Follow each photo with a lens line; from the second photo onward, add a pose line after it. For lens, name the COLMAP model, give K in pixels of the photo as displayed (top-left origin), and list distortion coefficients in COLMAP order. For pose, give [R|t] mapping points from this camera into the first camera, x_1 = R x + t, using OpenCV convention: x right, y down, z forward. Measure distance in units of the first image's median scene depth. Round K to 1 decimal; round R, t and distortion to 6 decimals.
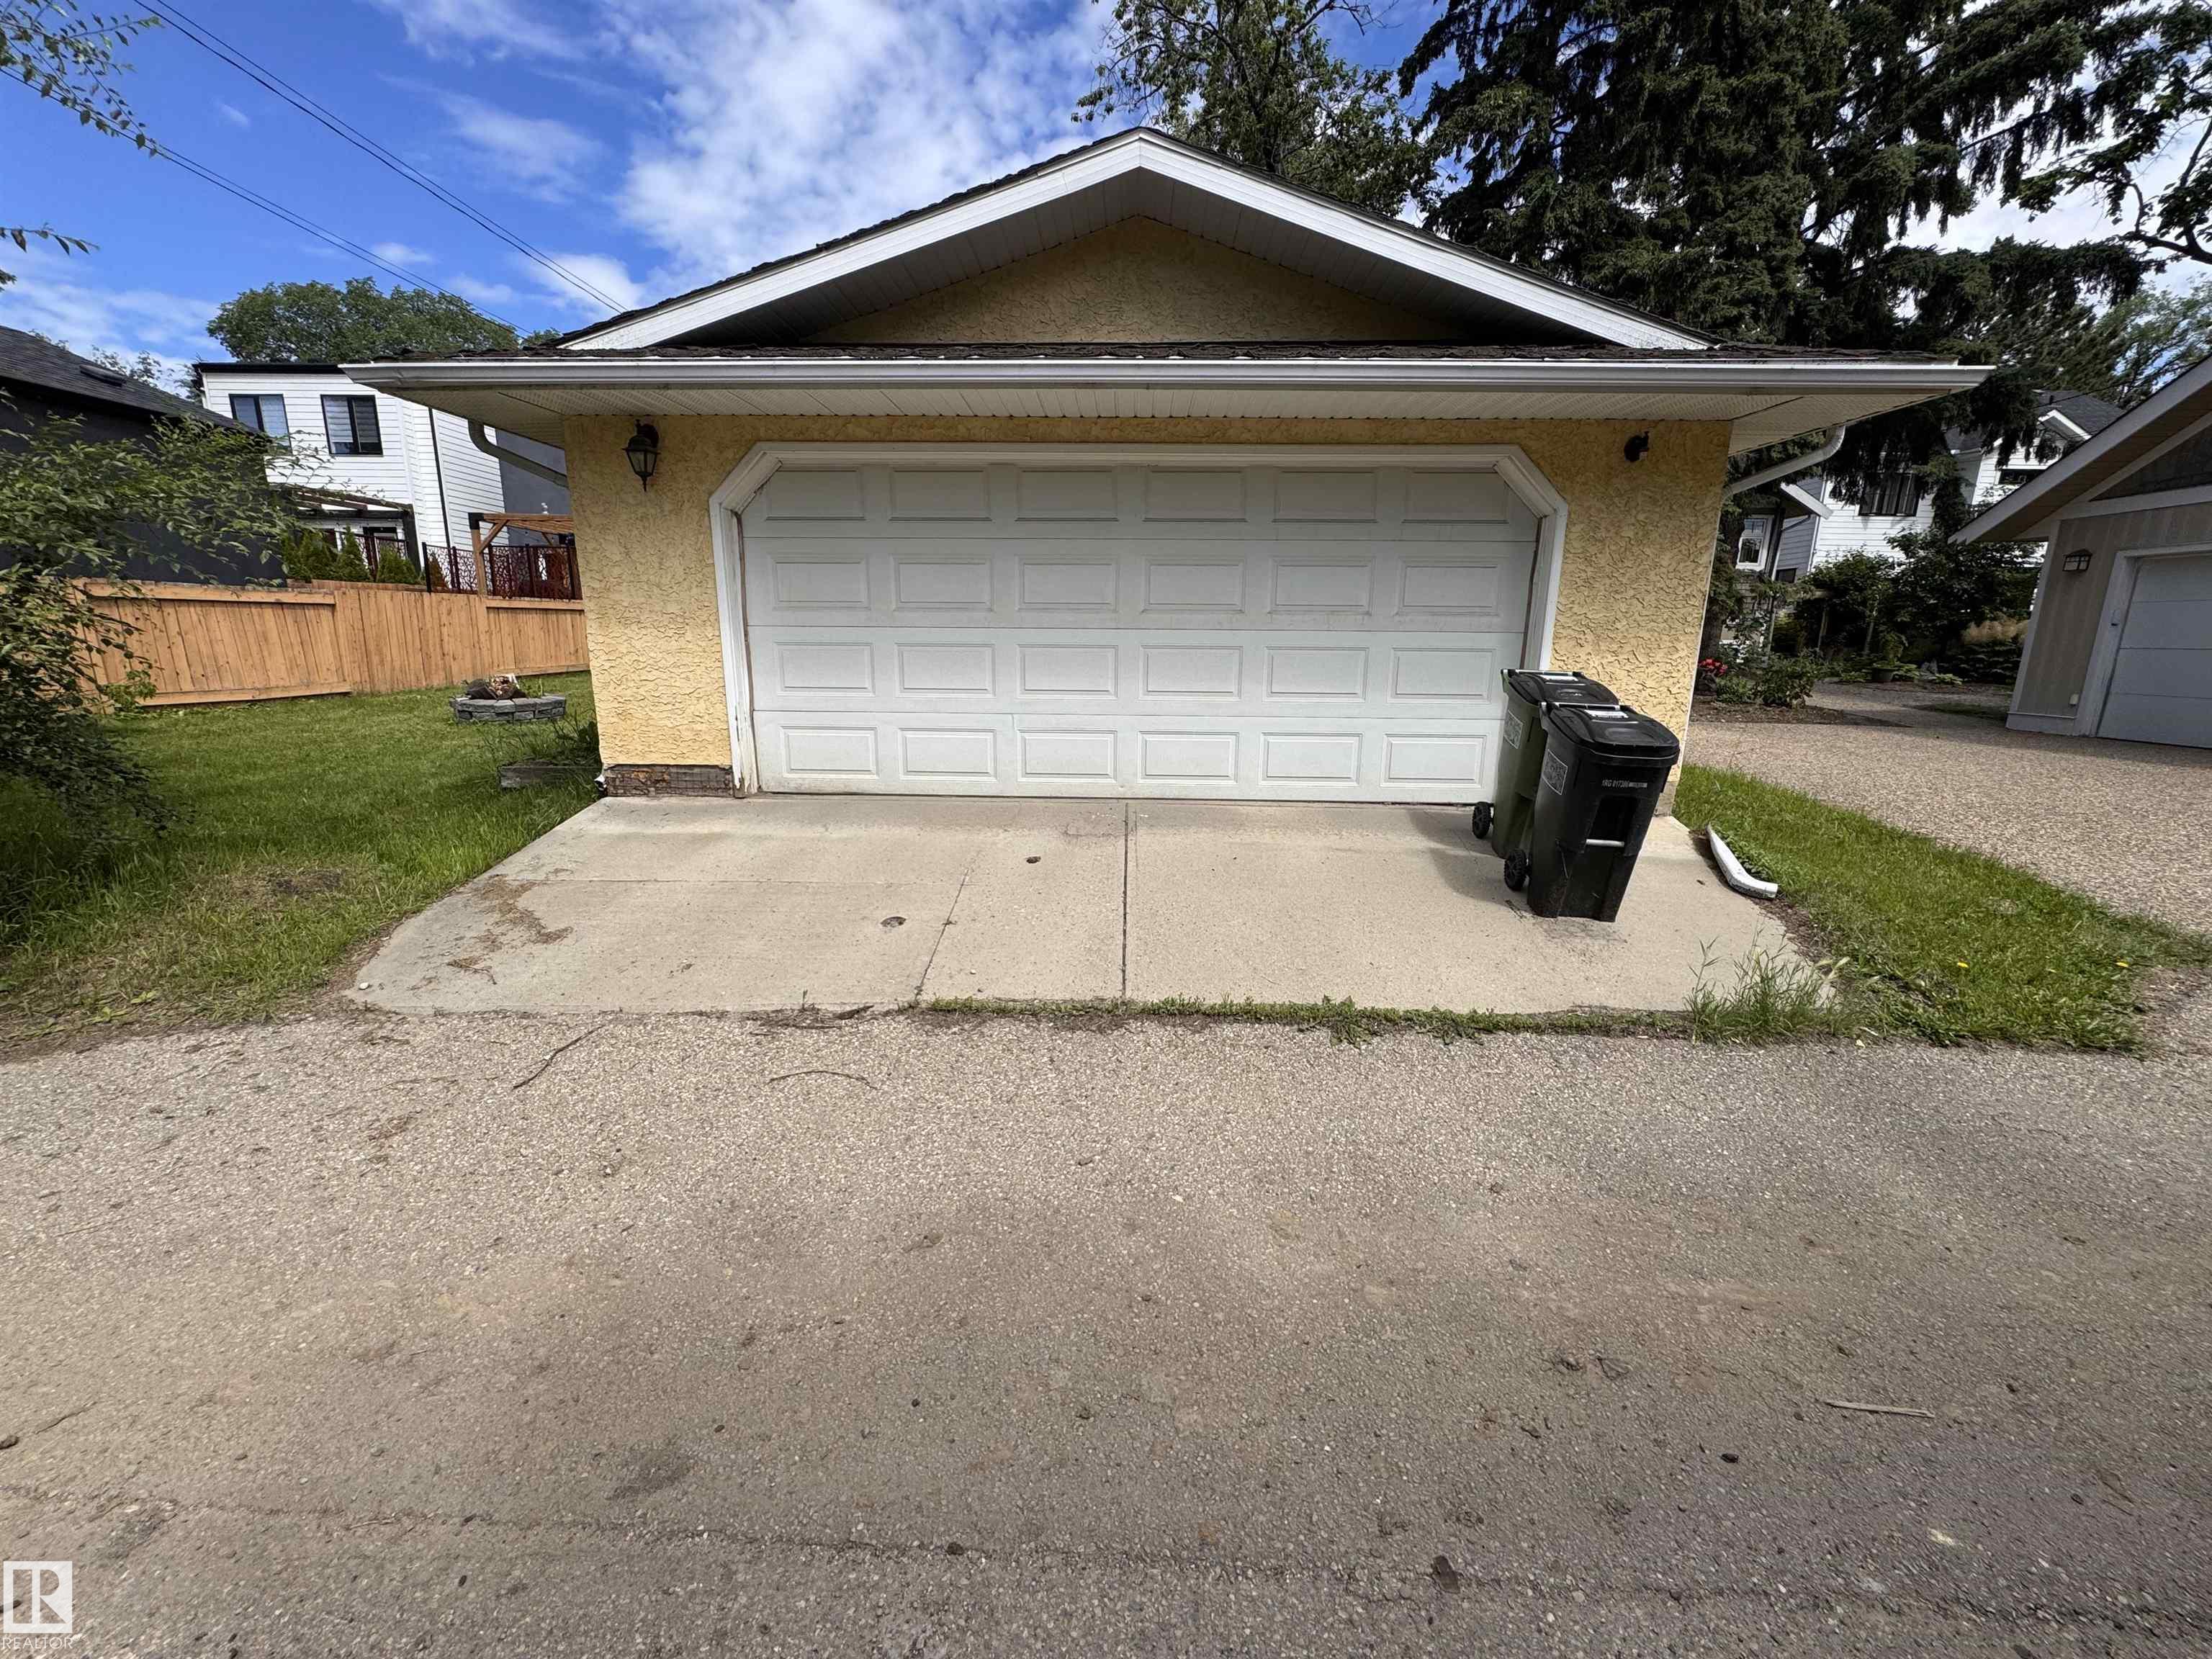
lens RADIAL K [[876.1, 0, 1096.6], [0, 876.1, 829.7], [0, 0, 1]] dist [-0.002255, -0.000140]
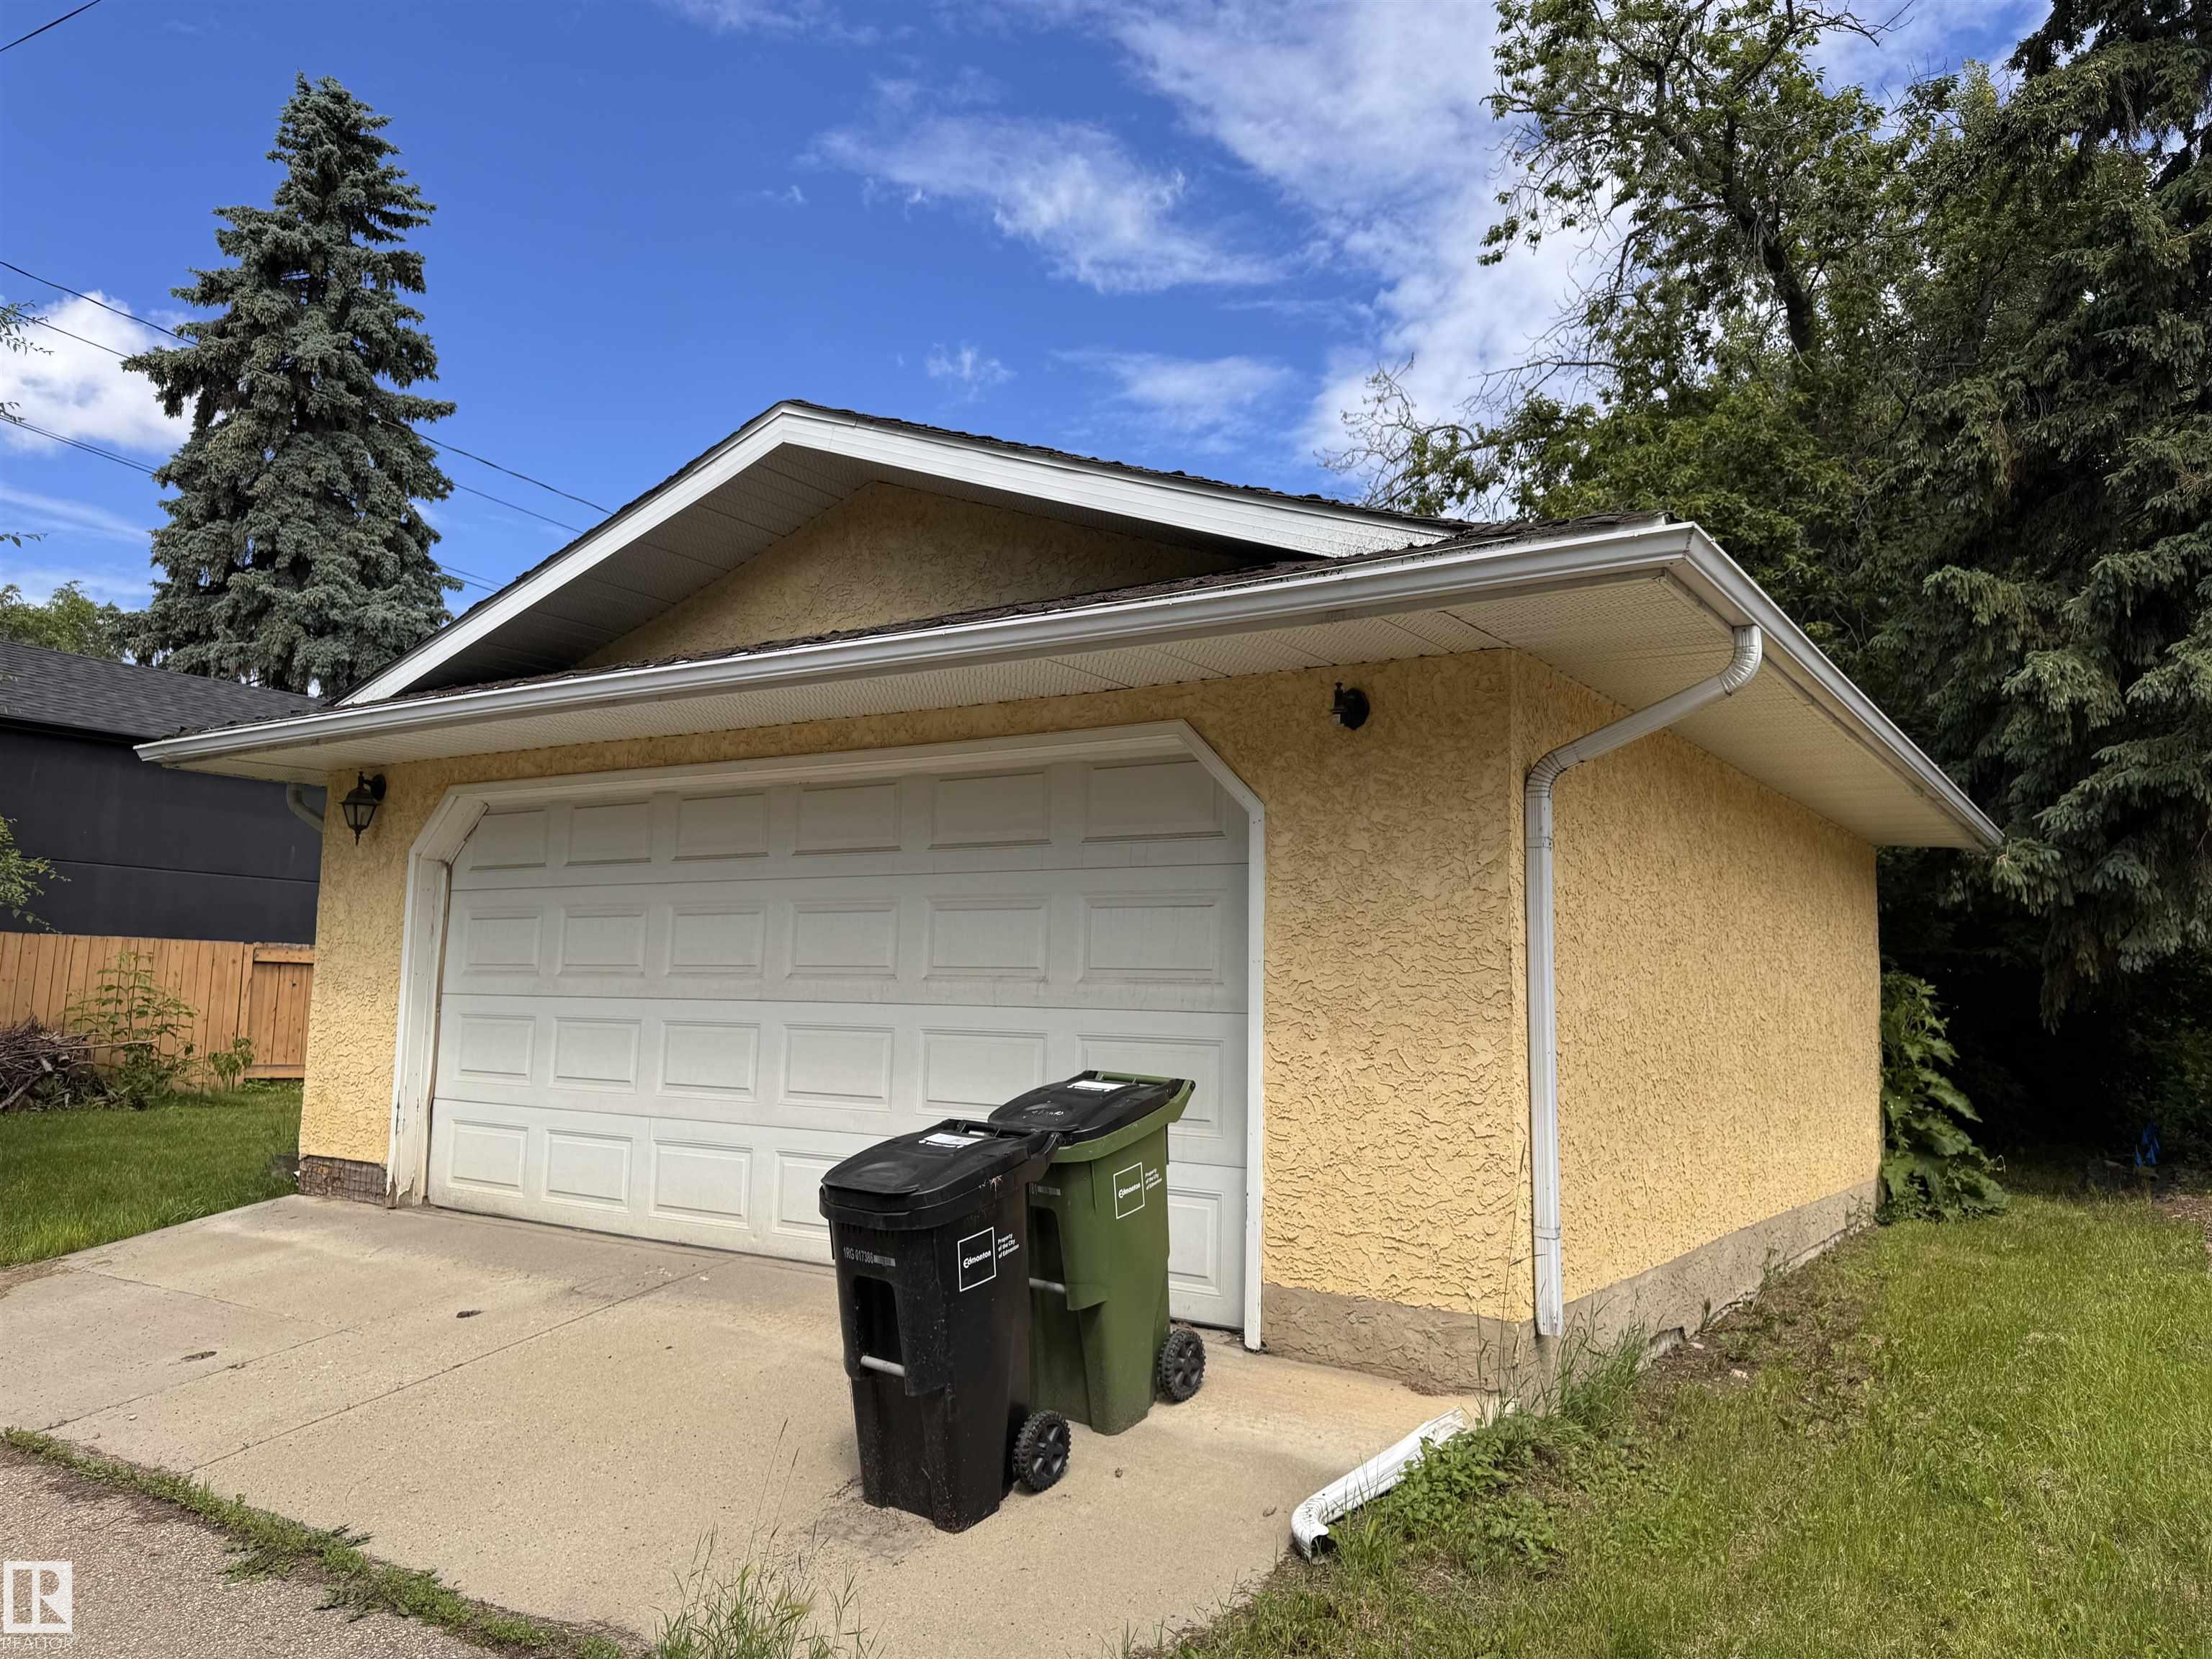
lens RADIAL K [[1560.6, 0, 1110.1], [0, 1560.6, 819.6], [0, 0, 1]] dist [0.022766, -0.022626]
pose [[0.852574, -0.049300, -0.520276, 0.968767], [-0.133491, 0.941971, -0.308010, -0.018976], [0.505270, 0.332054, 0.796519, 0.101350]]
